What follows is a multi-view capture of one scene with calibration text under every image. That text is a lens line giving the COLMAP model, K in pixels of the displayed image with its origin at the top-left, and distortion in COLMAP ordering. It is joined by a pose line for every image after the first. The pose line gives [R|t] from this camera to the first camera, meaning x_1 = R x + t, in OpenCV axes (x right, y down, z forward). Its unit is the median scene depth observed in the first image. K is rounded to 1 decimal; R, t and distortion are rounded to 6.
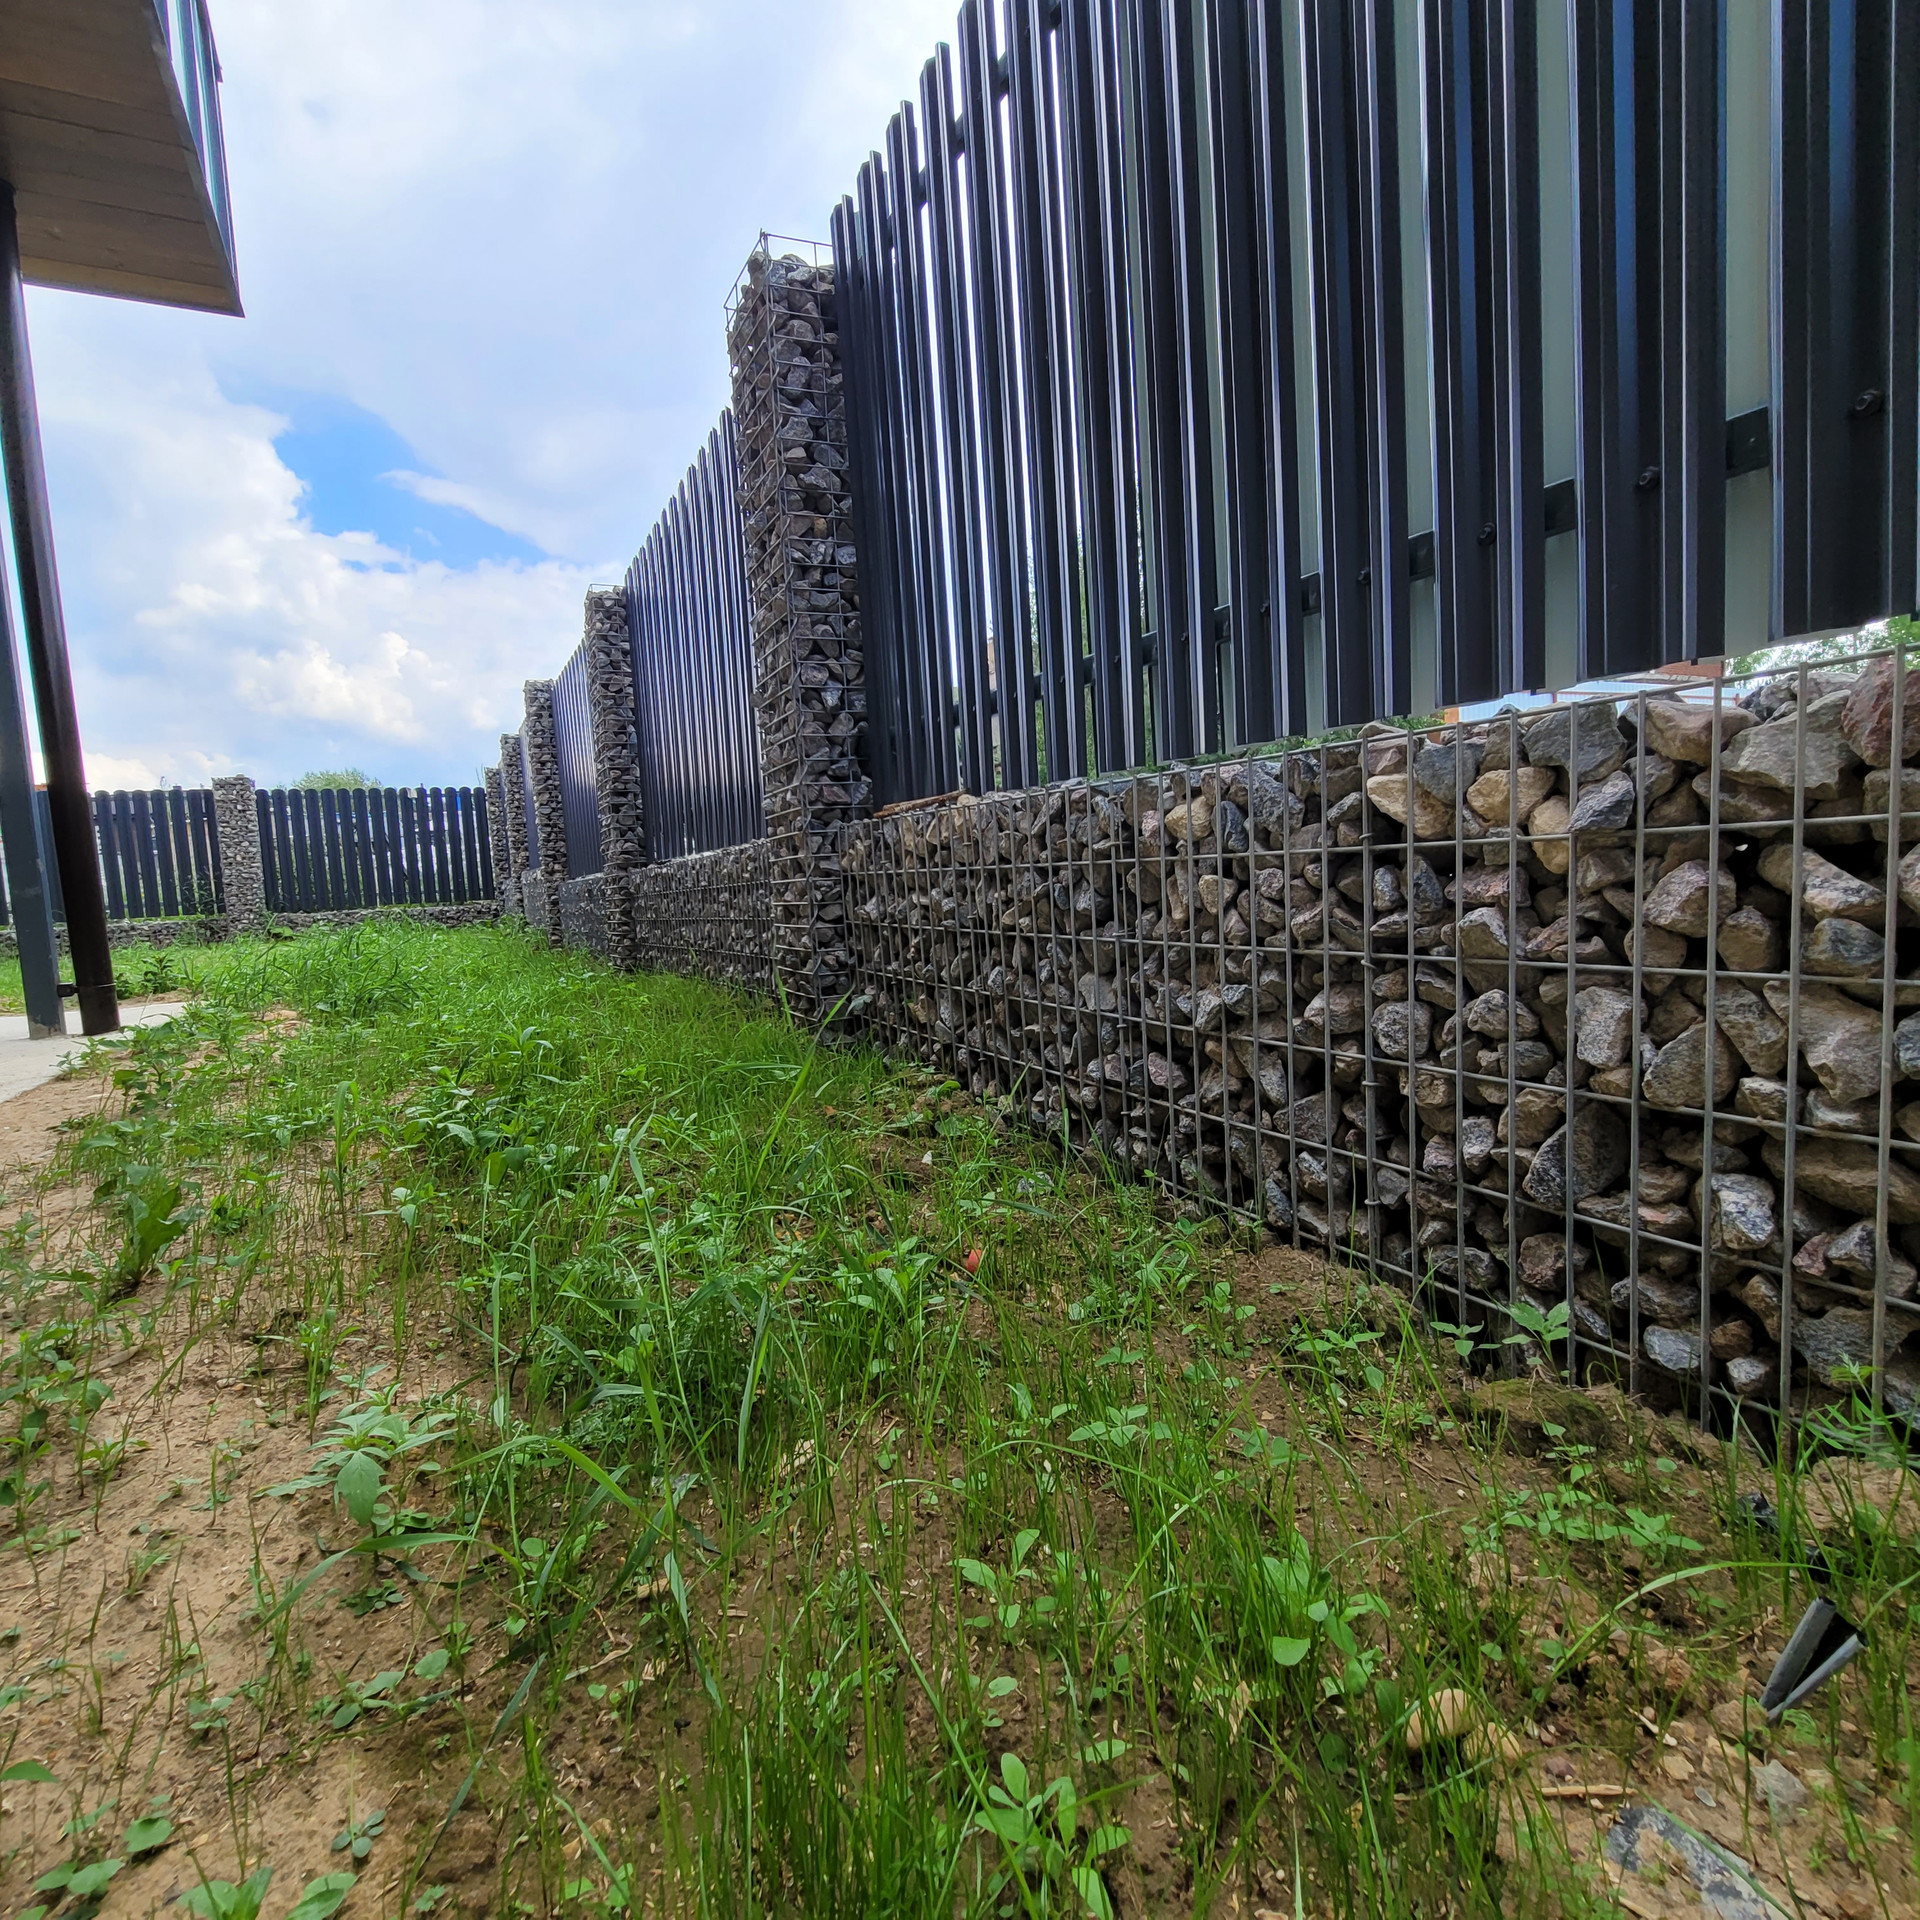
lens RADIAL K [[1052.1, 0, 960.0], [0, 1052.1, 960.0], [0, 0, 1]] dist [-0.003719, -0.000534]
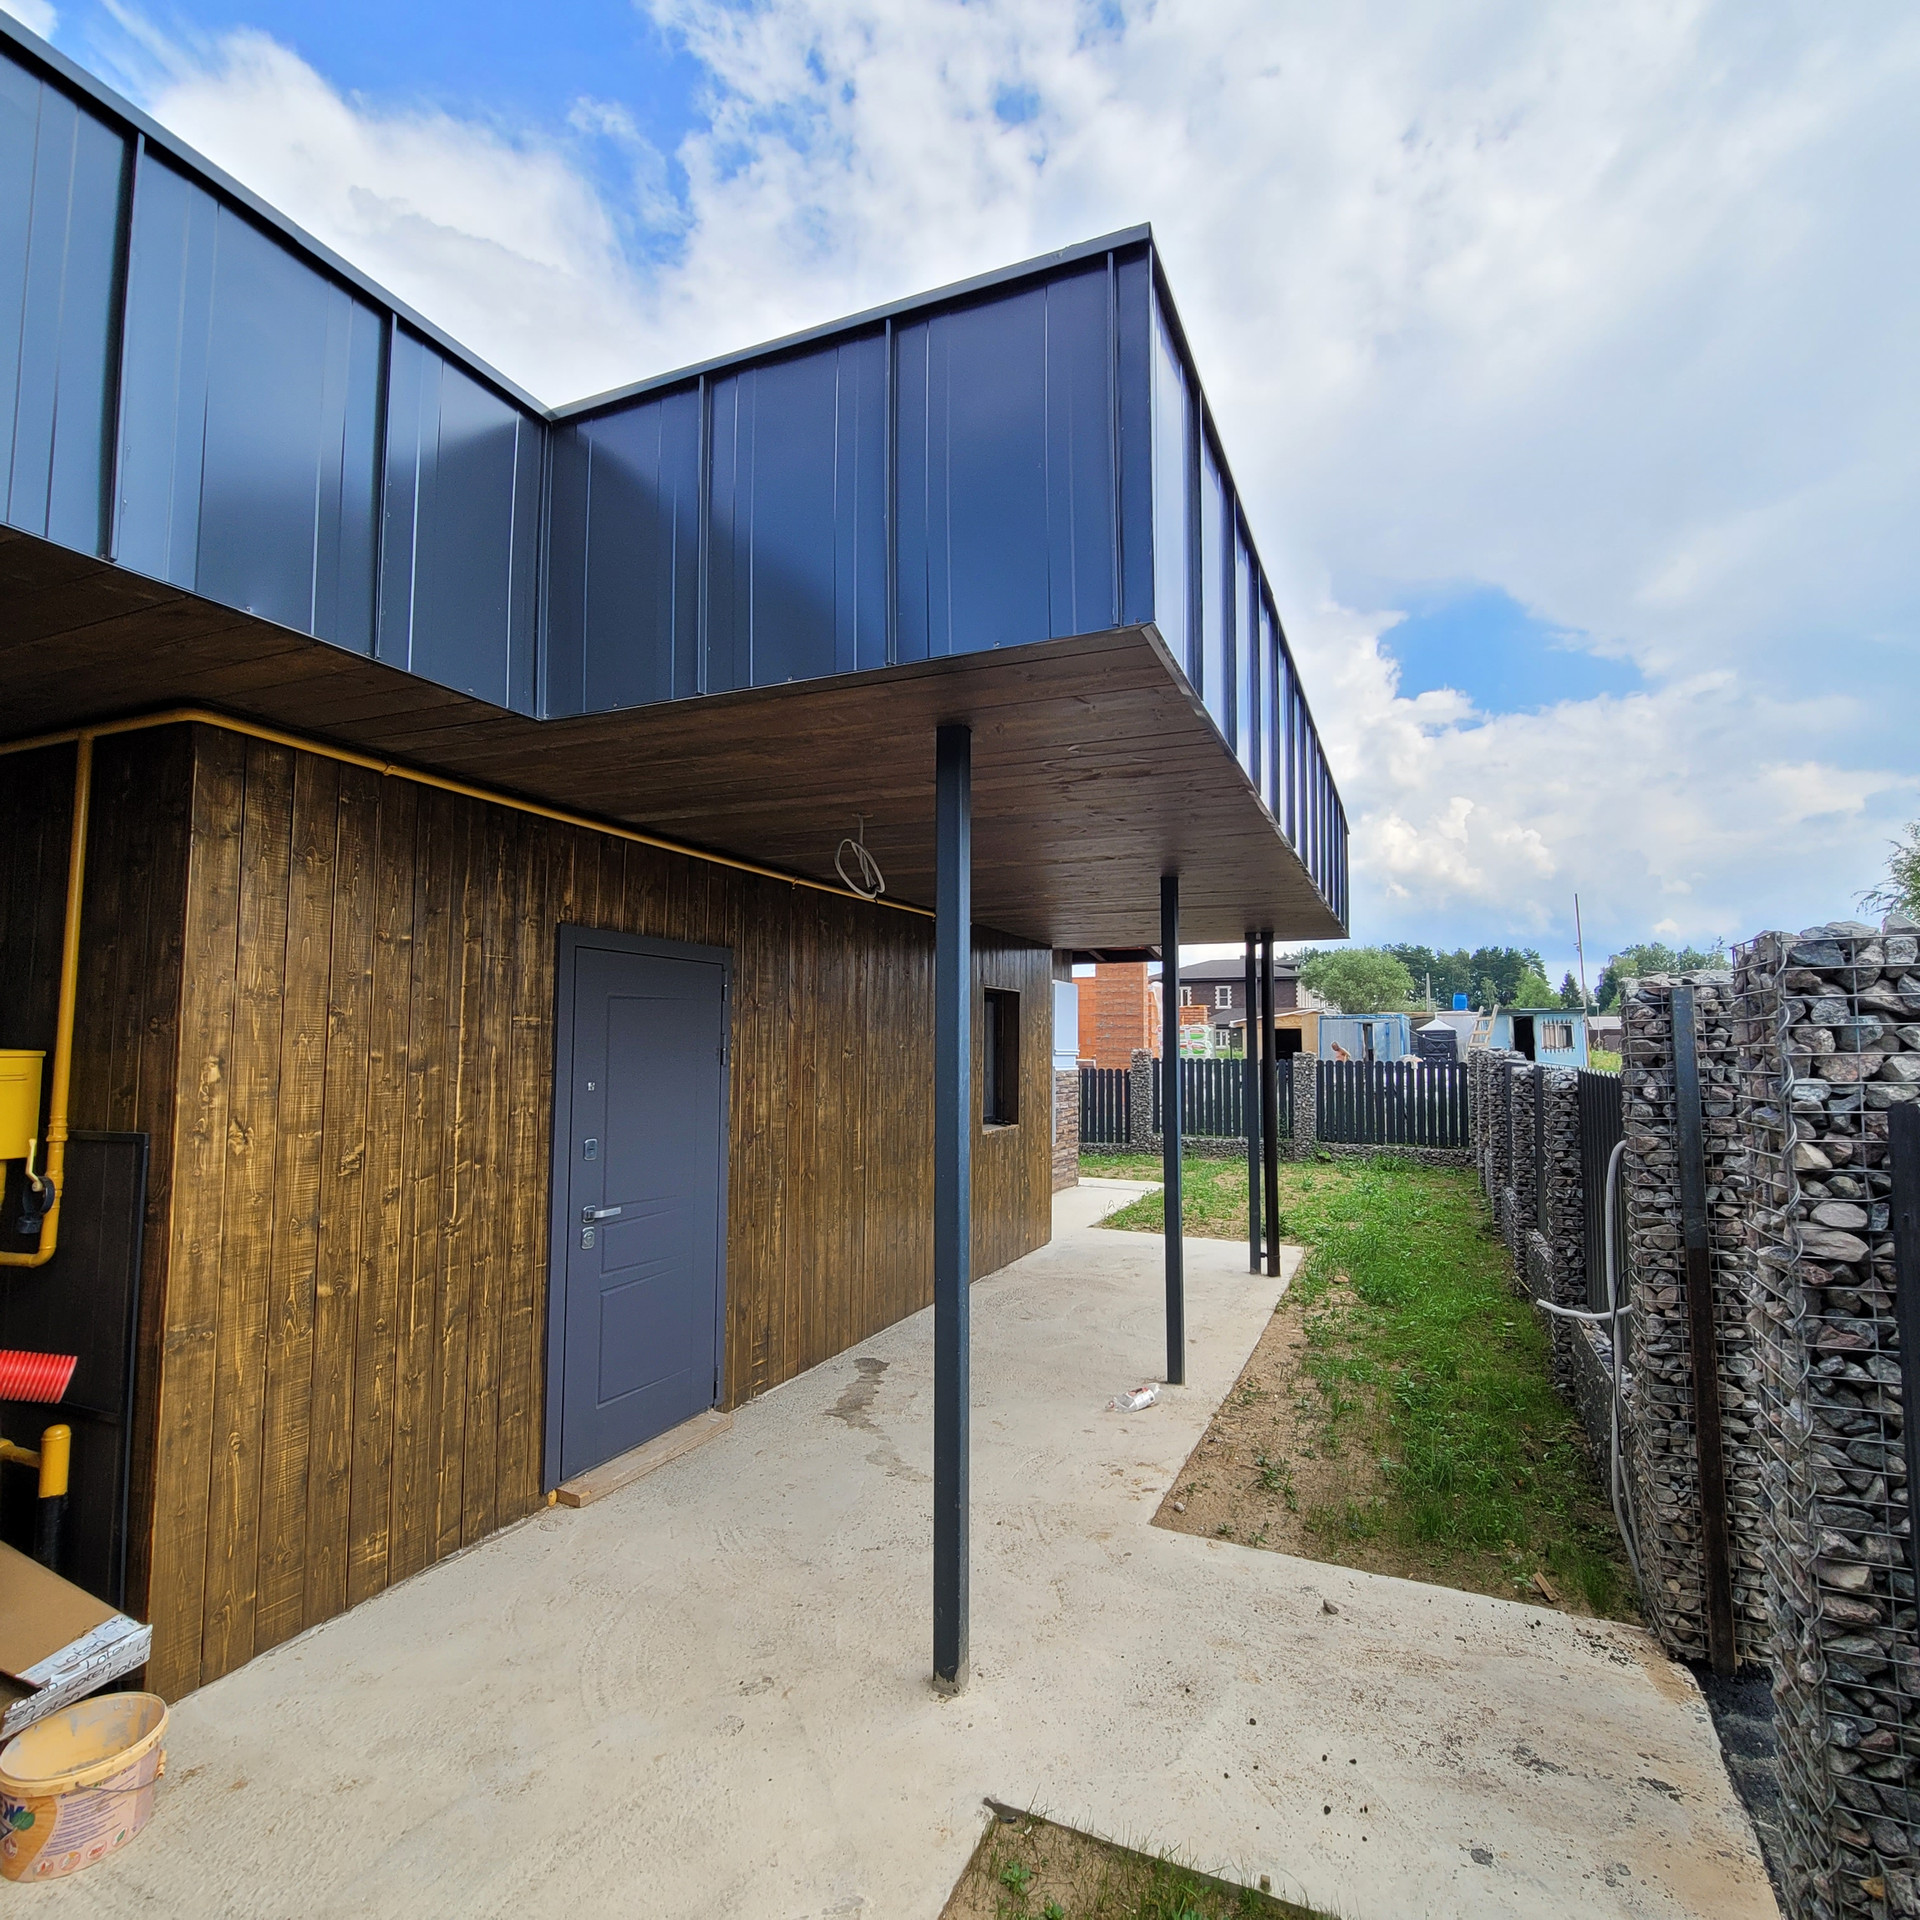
lens RADIAL K [[1052.1, 0, 960.0], [0, 1052.1, 960.0], [0, 0, 1]] dist [-0.003719, -0.000534]
pose [[0.630389, 0.007937, -0.776239, 0.580051], [-0.107674, 0.991176, -0.077308, -0.383243], [0.768776, 0.132315, 0.625681, -1.141440]]
